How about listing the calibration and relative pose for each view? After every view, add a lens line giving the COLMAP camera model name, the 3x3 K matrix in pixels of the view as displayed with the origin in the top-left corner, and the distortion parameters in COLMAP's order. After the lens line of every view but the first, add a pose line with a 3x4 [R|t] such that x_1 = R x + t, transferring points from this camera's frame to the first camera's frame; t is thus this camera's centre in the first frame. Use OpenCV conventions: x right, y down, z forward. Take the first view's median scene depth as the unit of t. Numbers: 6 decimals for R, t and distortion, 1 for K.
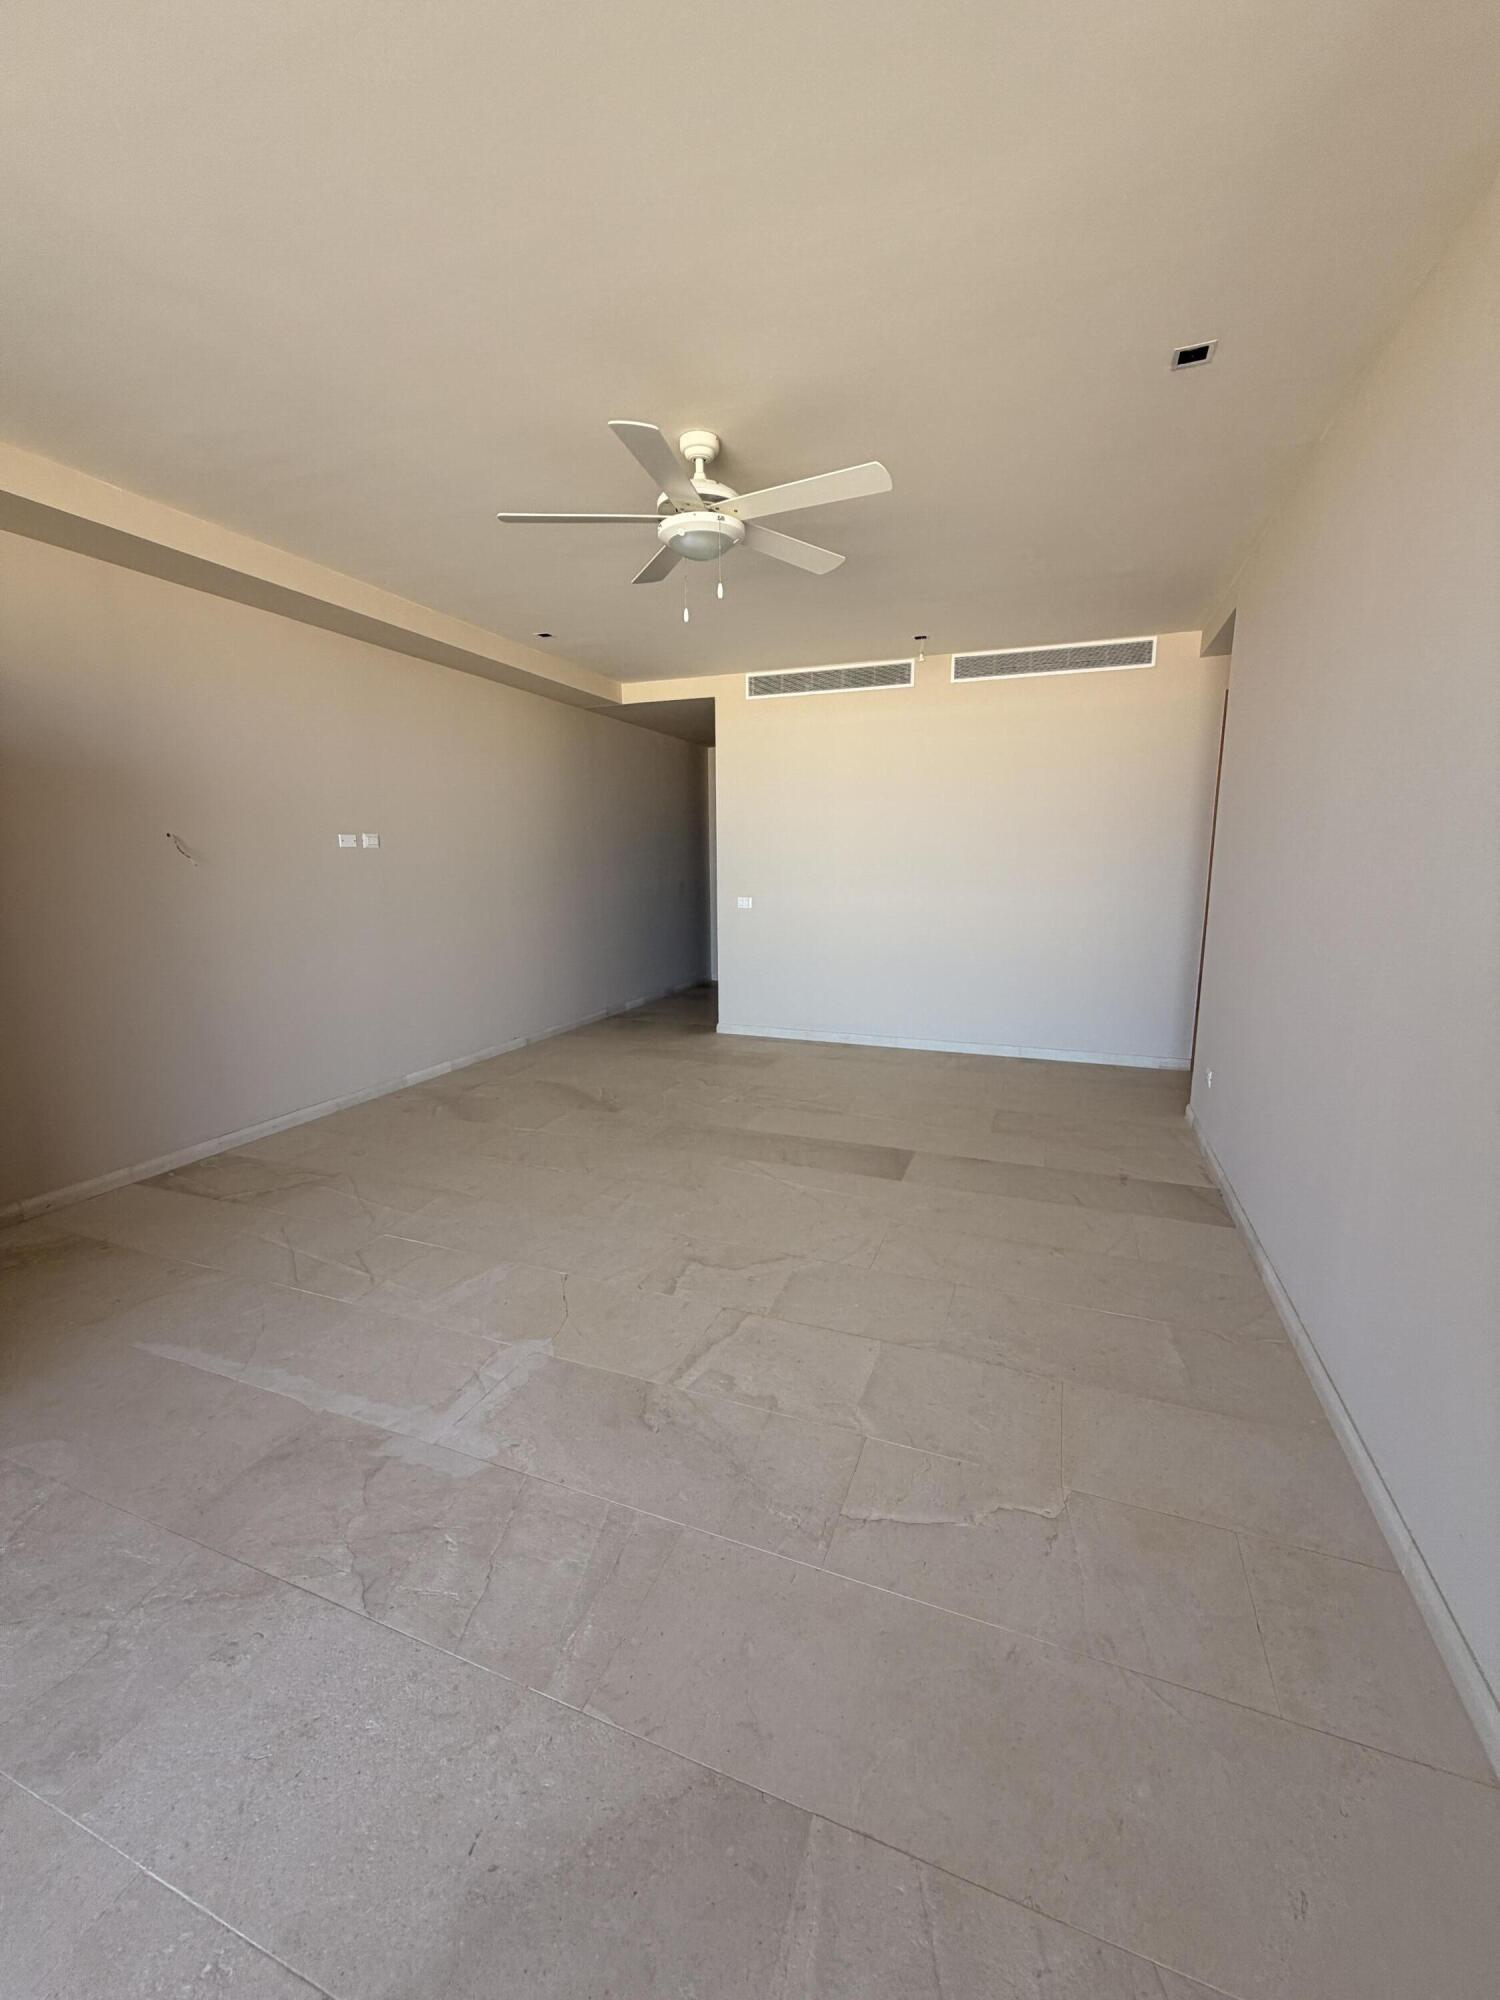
lens RADIAL K [[804.4, 0, 746.1], [0, 804.4, 991.1], [0, 0, 1]] dist [-0.002504, 0.000338]
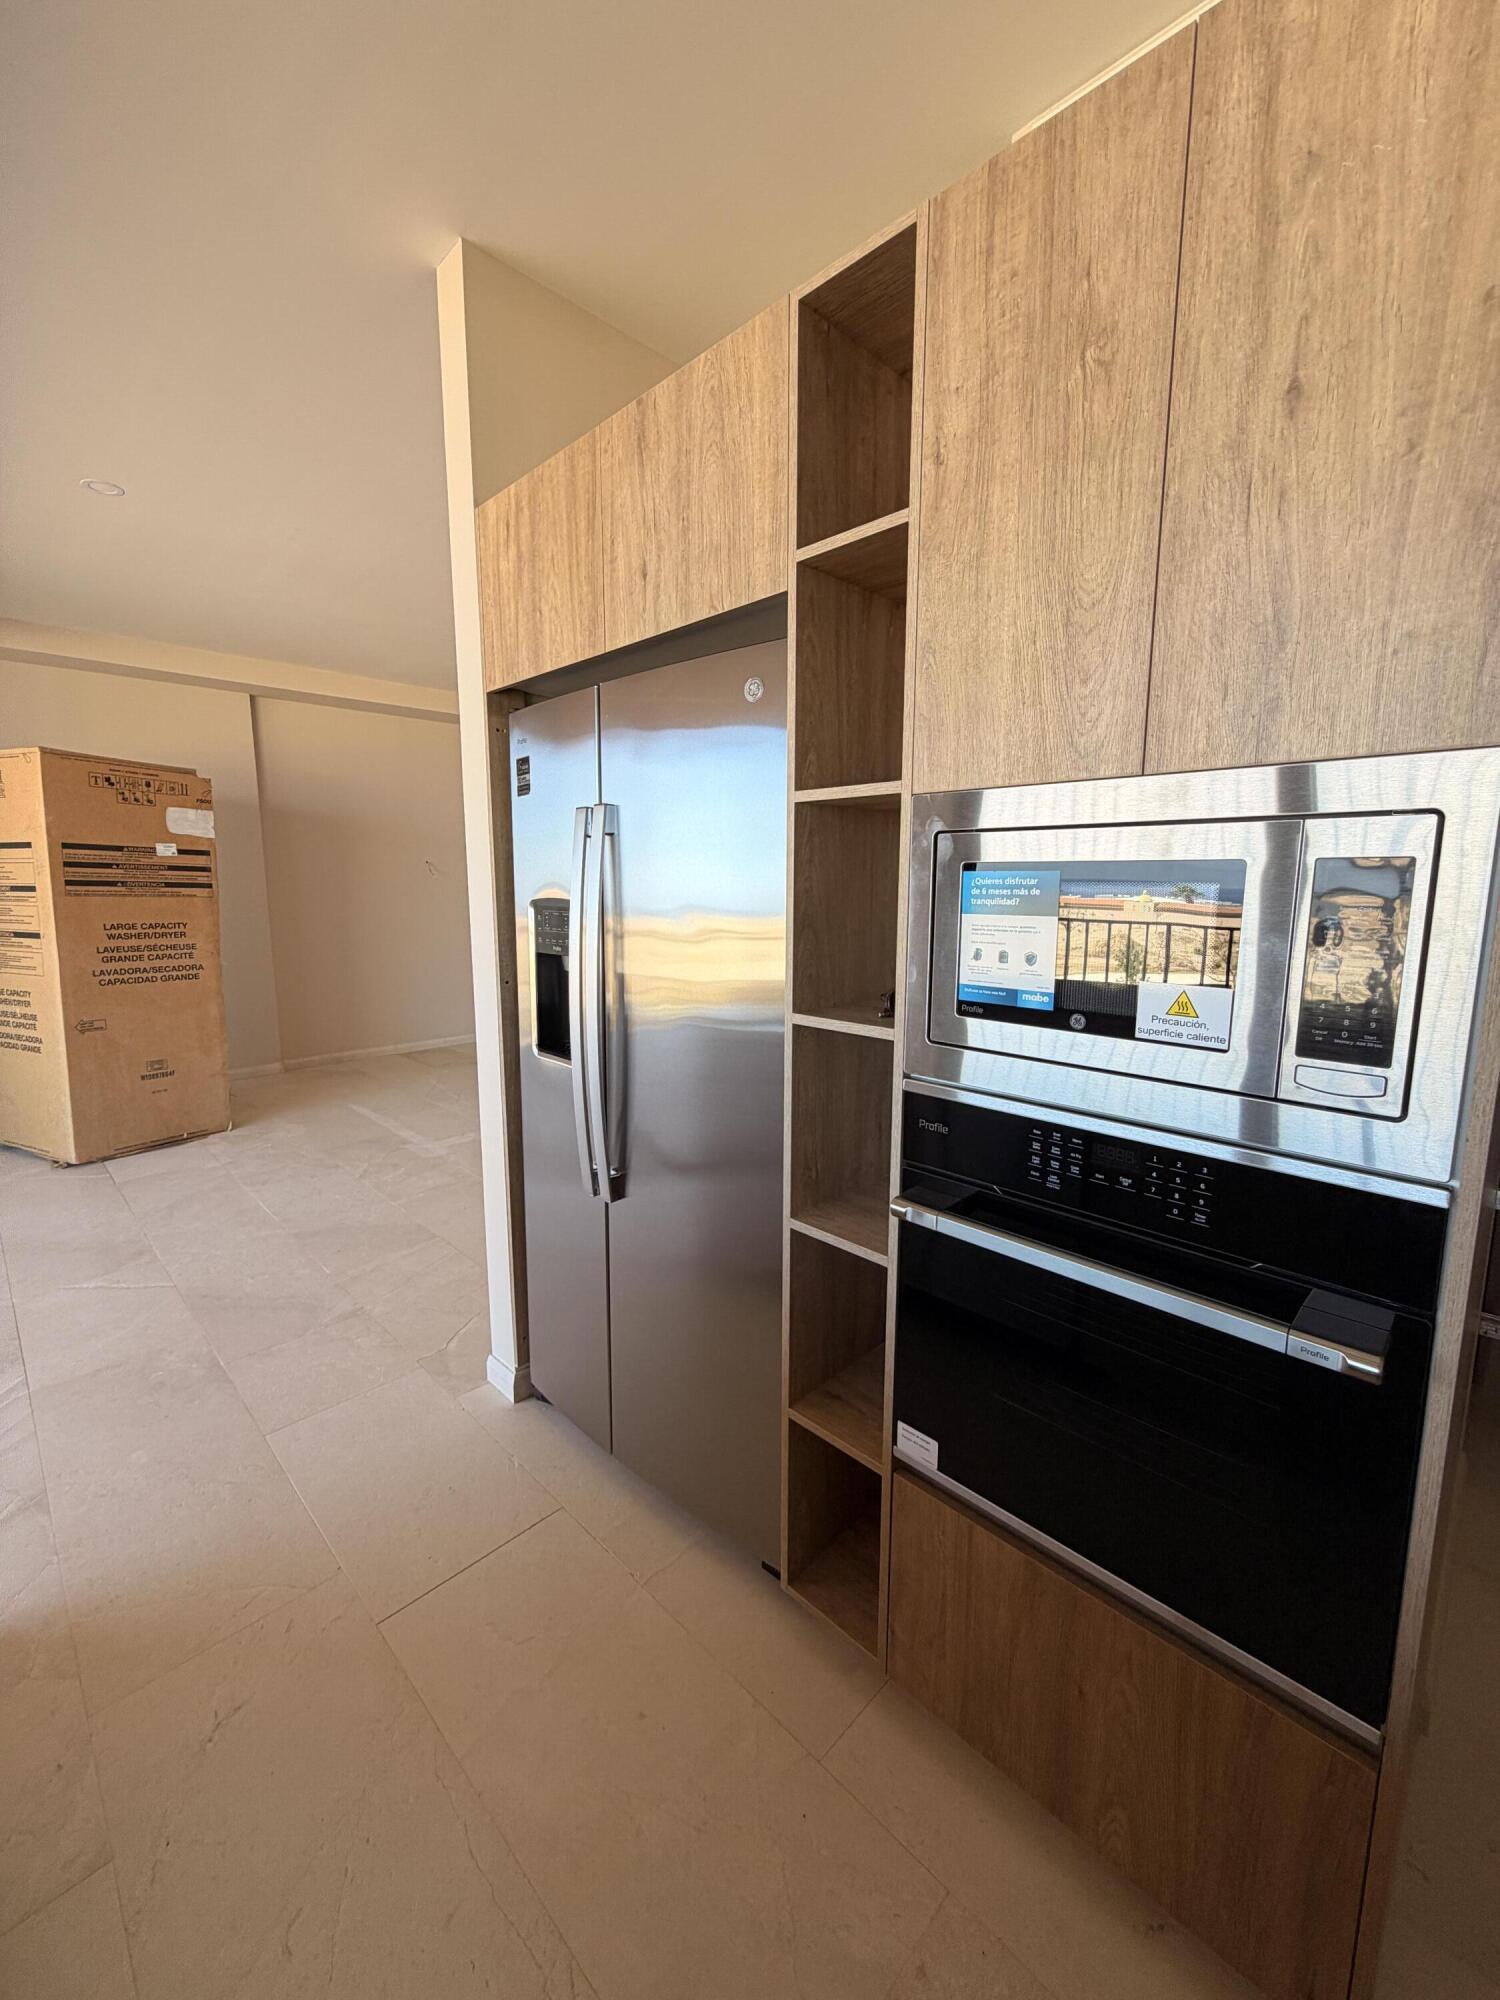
lens RADIAL K [[804.4, 0, 744.1], [0, 804.4, 994.5], [0, 0, 1]] dist [-0.002504, 0.000338]
pose [[0.912906, 0.061329, -0.403537, 0.541176], [-0.068425, 0.997651, -0.003174, 0.045702], [0.402394, 0.030510, 0.914958, -0.277935]]
